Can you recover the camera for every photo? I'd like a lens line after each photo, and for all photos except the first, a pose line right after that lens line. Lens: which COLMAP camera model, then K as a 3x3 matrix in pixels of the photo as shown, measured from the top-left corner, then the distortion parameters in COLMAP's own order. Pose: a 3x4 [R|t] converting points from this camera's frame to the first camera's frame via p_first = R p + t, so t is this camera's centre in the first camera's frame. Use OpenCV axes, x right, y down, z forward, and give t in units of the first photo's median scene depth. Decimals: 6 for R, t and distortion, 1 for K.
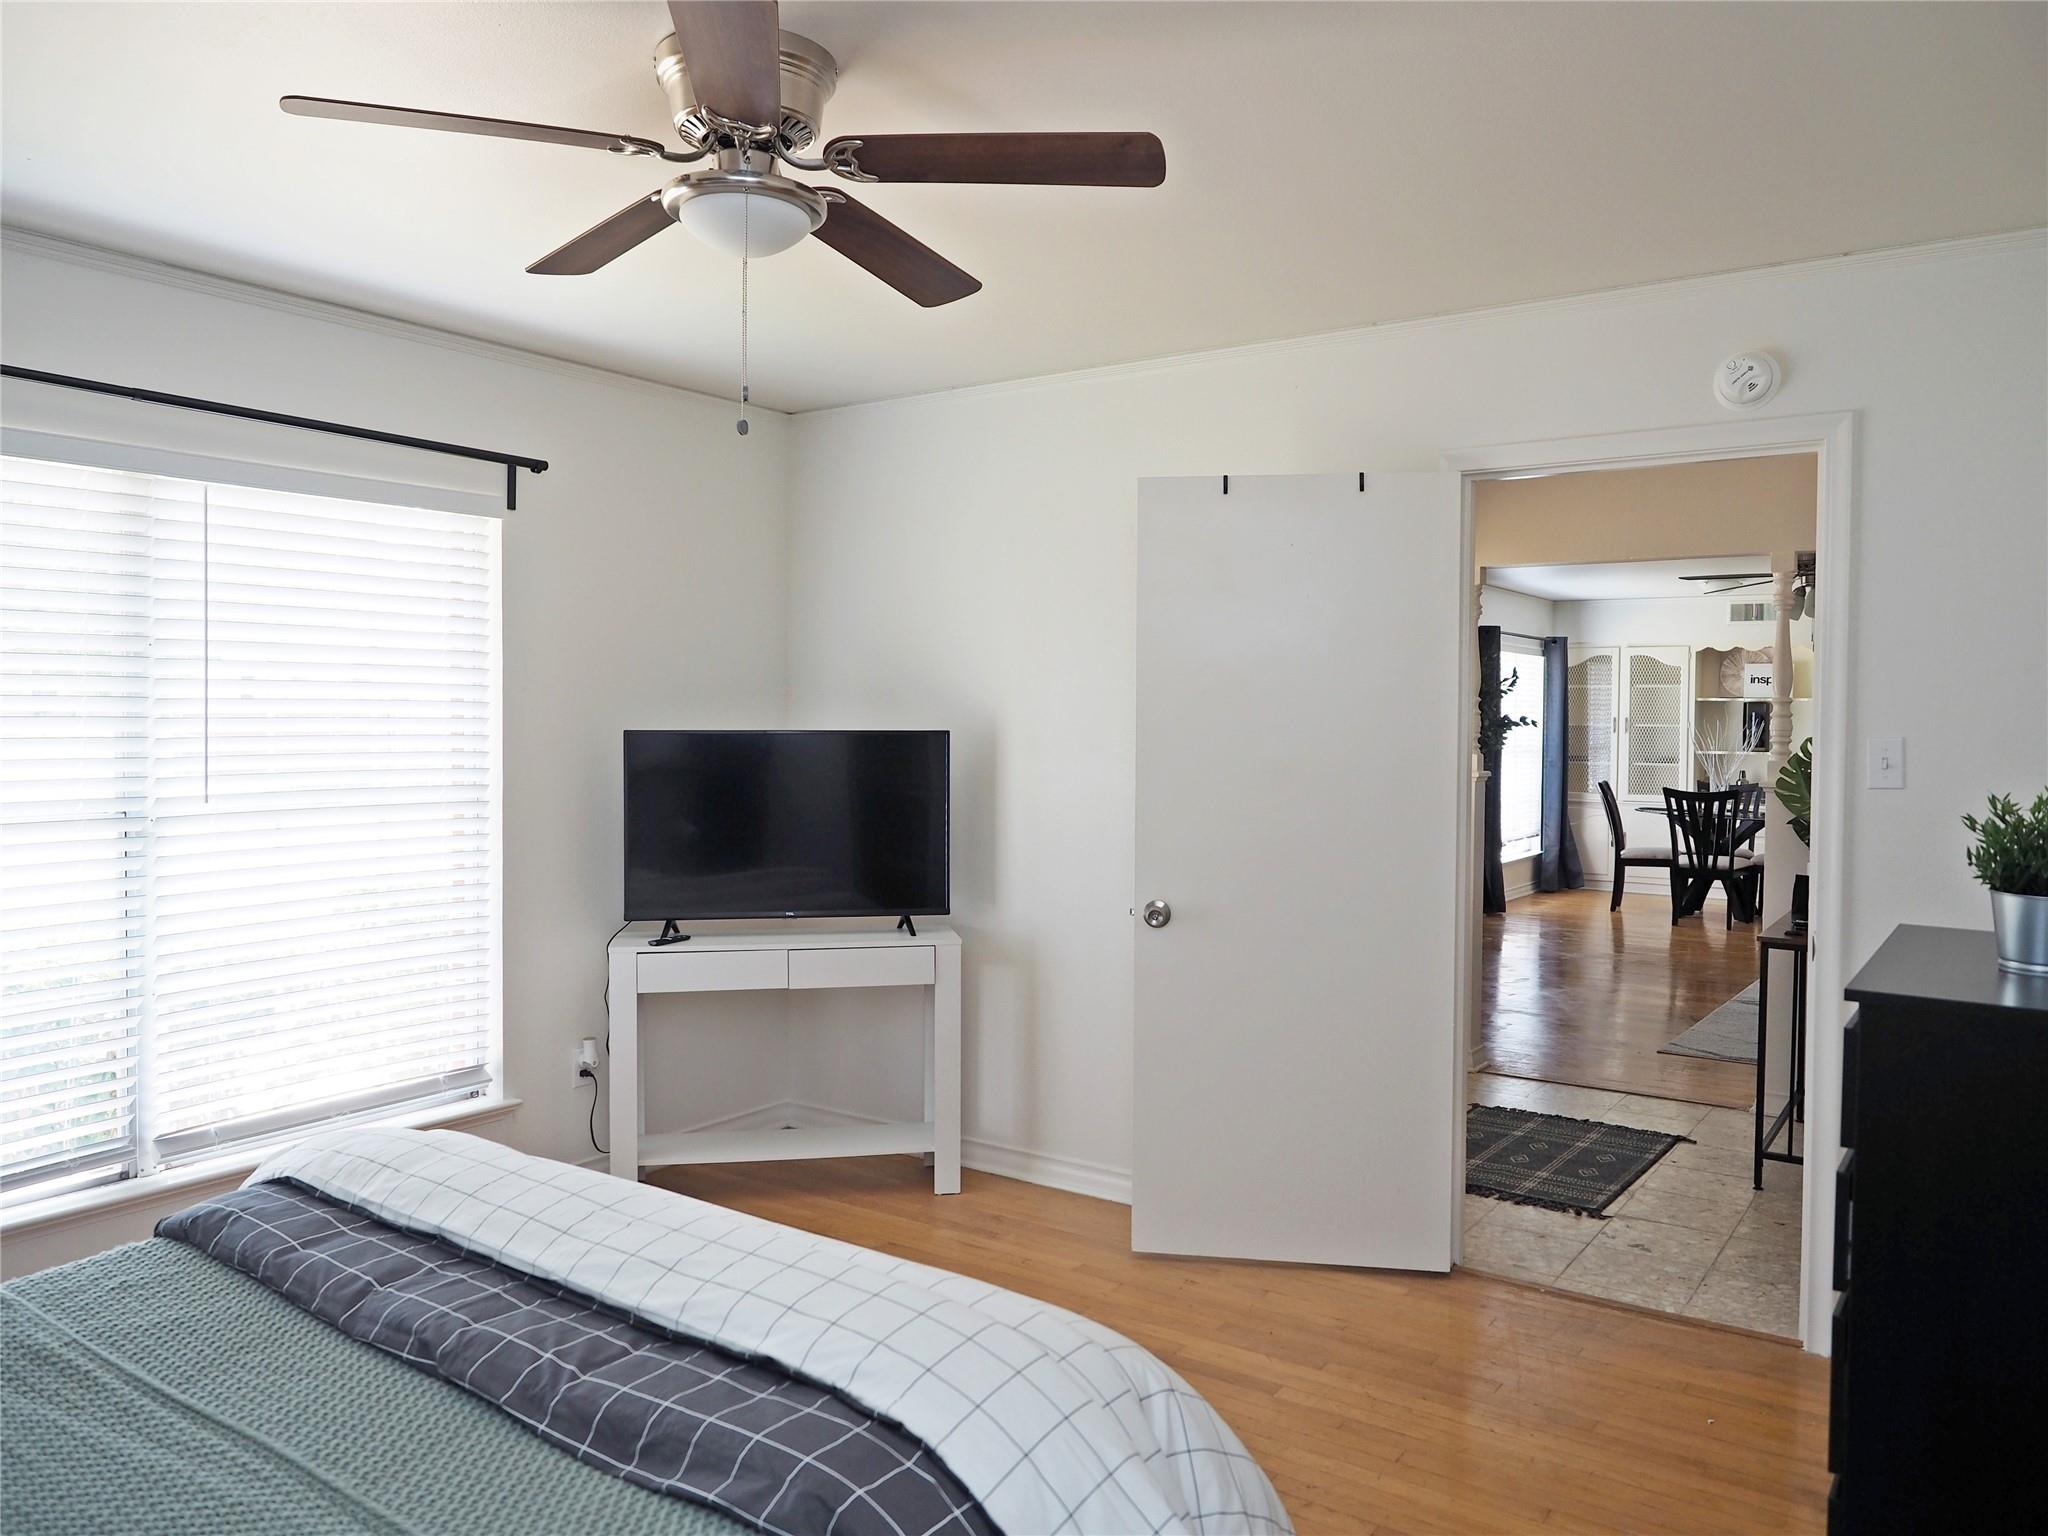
lens RADIAL K [[1500.9, 0, 1018.8], [0, 1500.9, 769.2], [0, 0, 1]] dist [-0.011217, 0.002187]
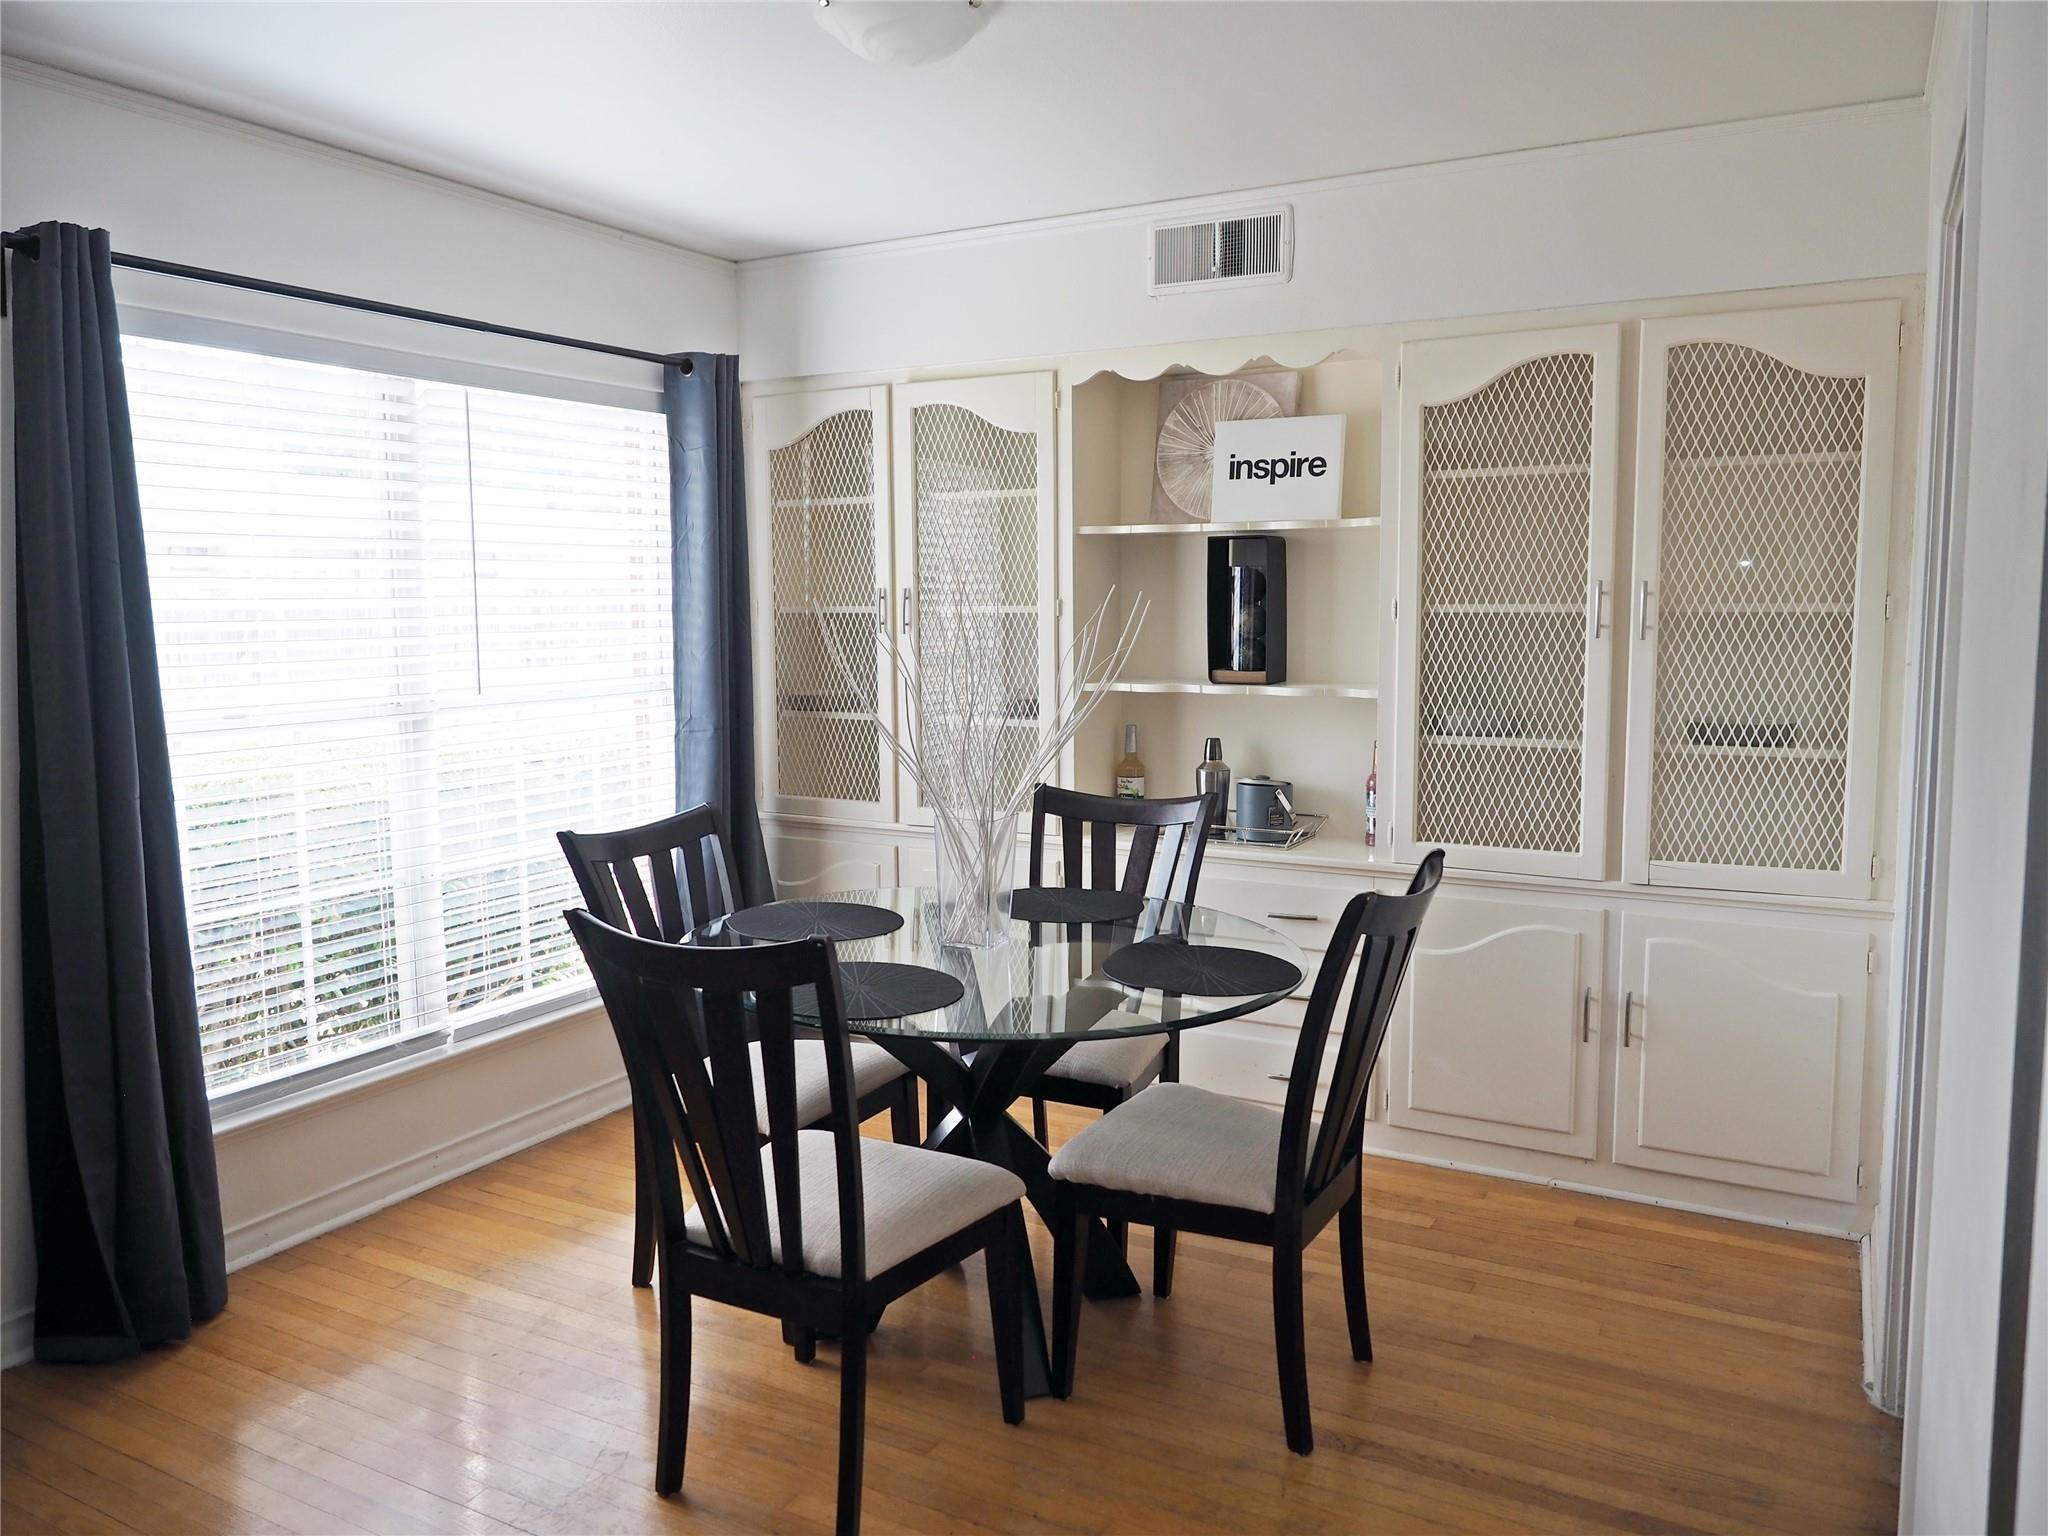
lens RADIAL K [[1500.9, 0, 1023.5], [0, 1500.9, 760.0], [0, 0, 1]] dist [-0.011217, 0.002187]
pose [[0.995416, -0.025620, 0.092146, 0.408856], [0.018578, 0.996898, 0.076479, -0.020797], [-0.093820, -0.074416, 0.992804, 0.661902]]
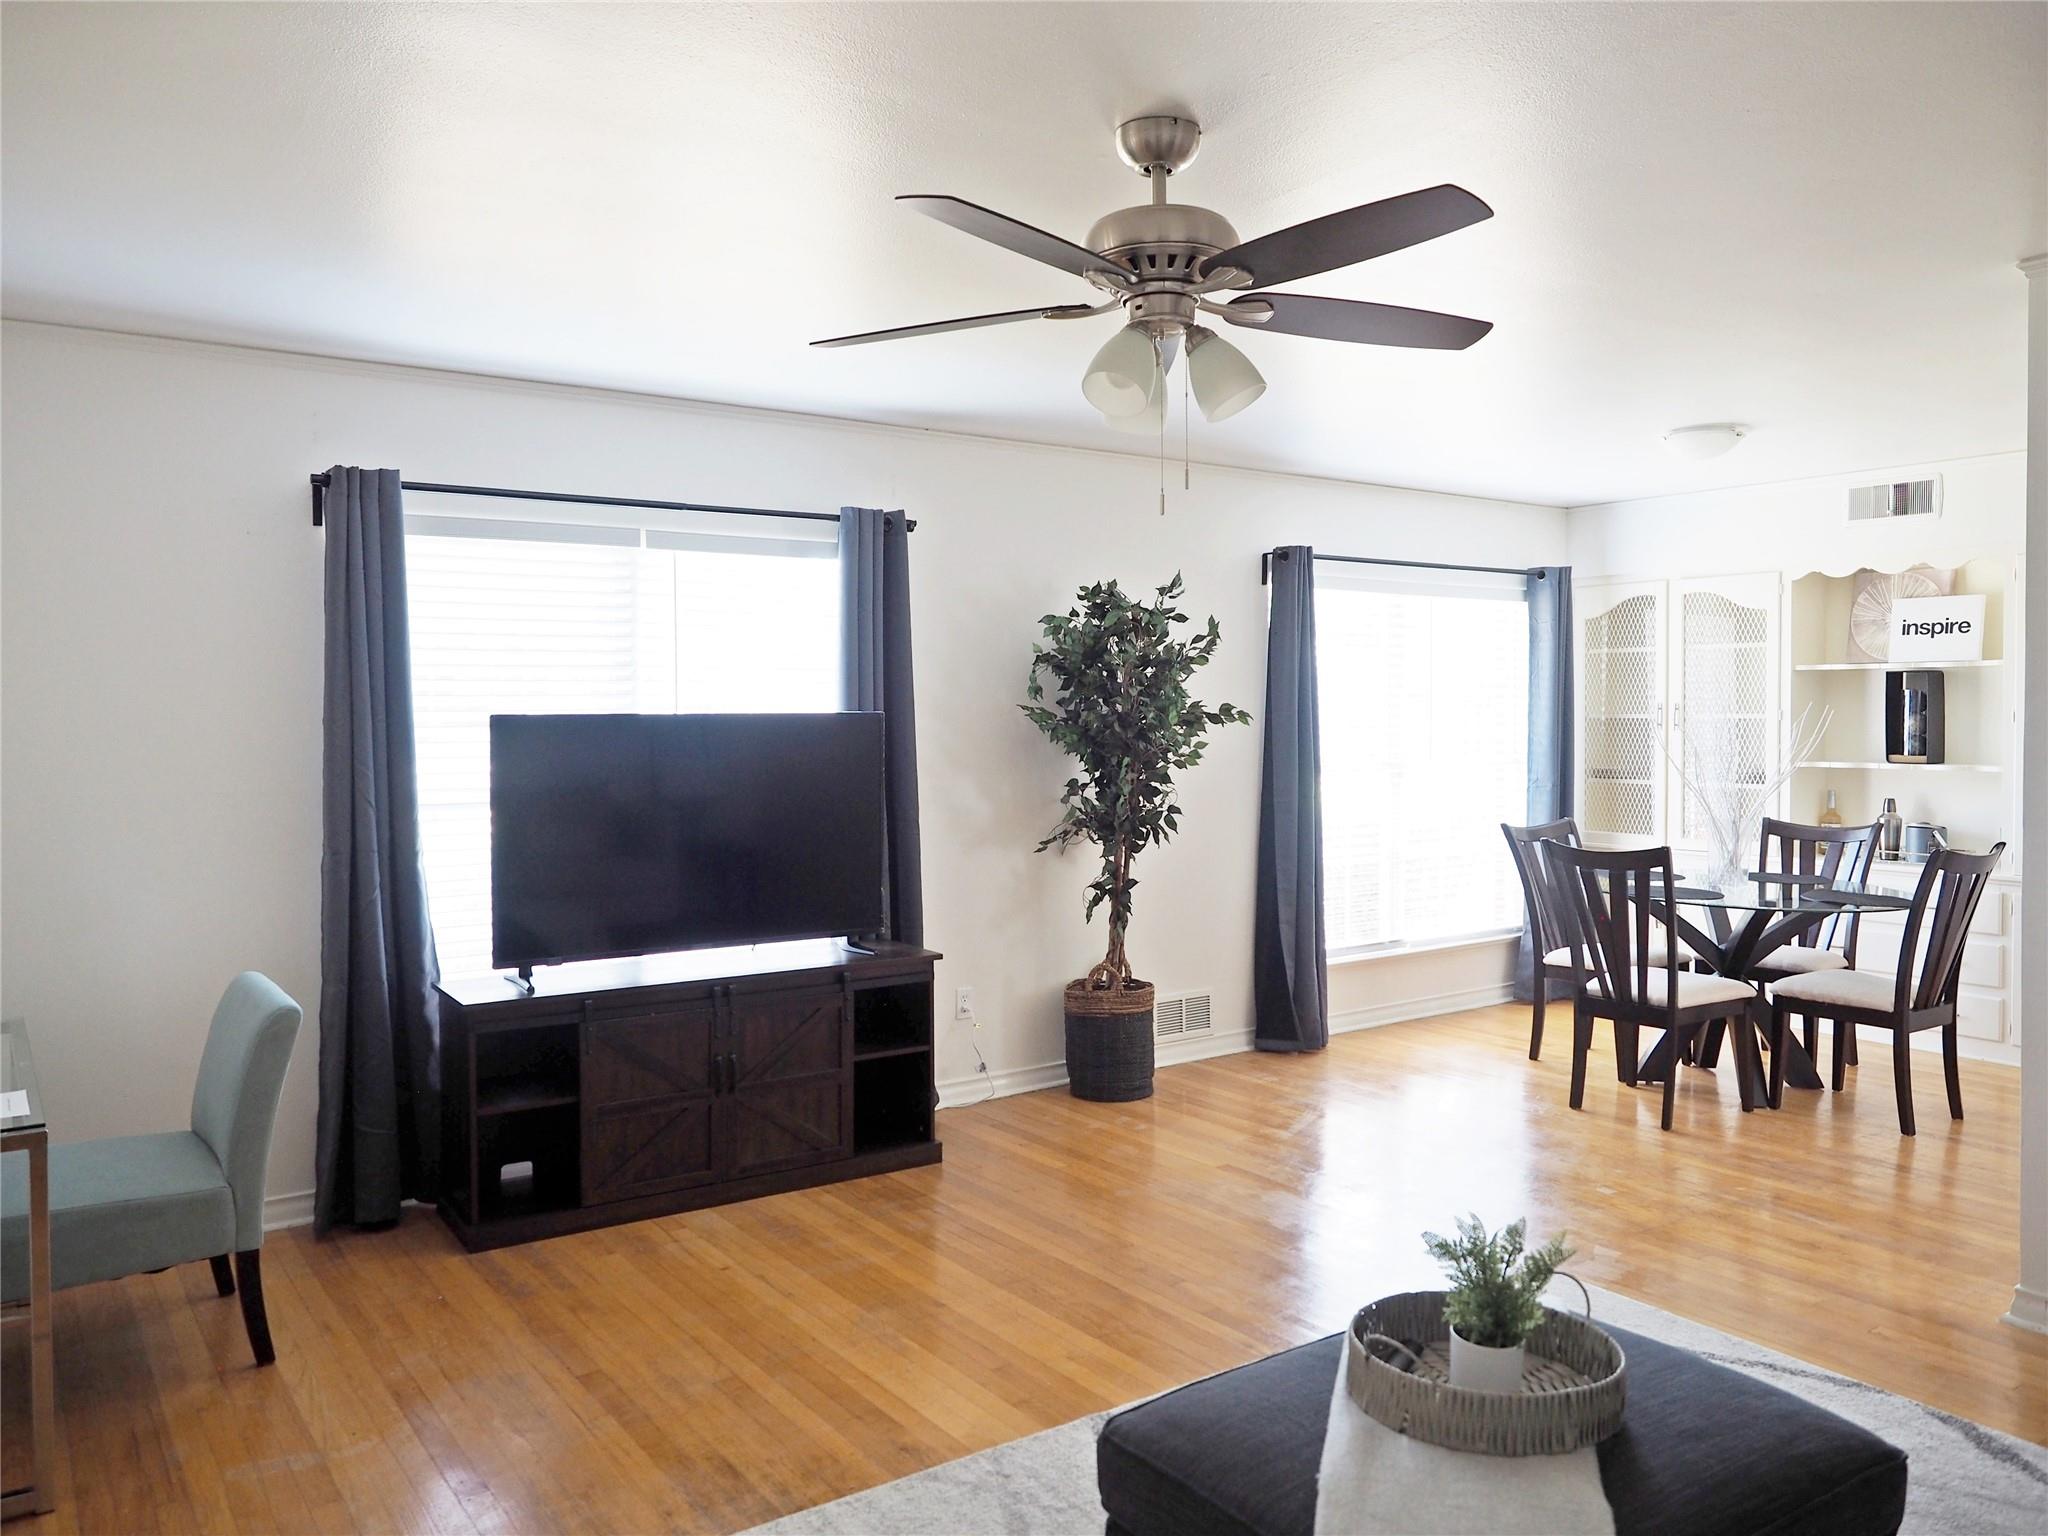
lens RADIAL K [[1500.9, 0, 1008.8], [0, 1500.9, 757.1], [0, 0, 1]] dist [-0.011217, 0.002187]
pose [[0.936222, -0.001514, -0.351406, 0.376413], [0.000557, 0.999996, -0.002823, -0.012140], [0.351409, 0.002447, 0.936219, 0.383960]]
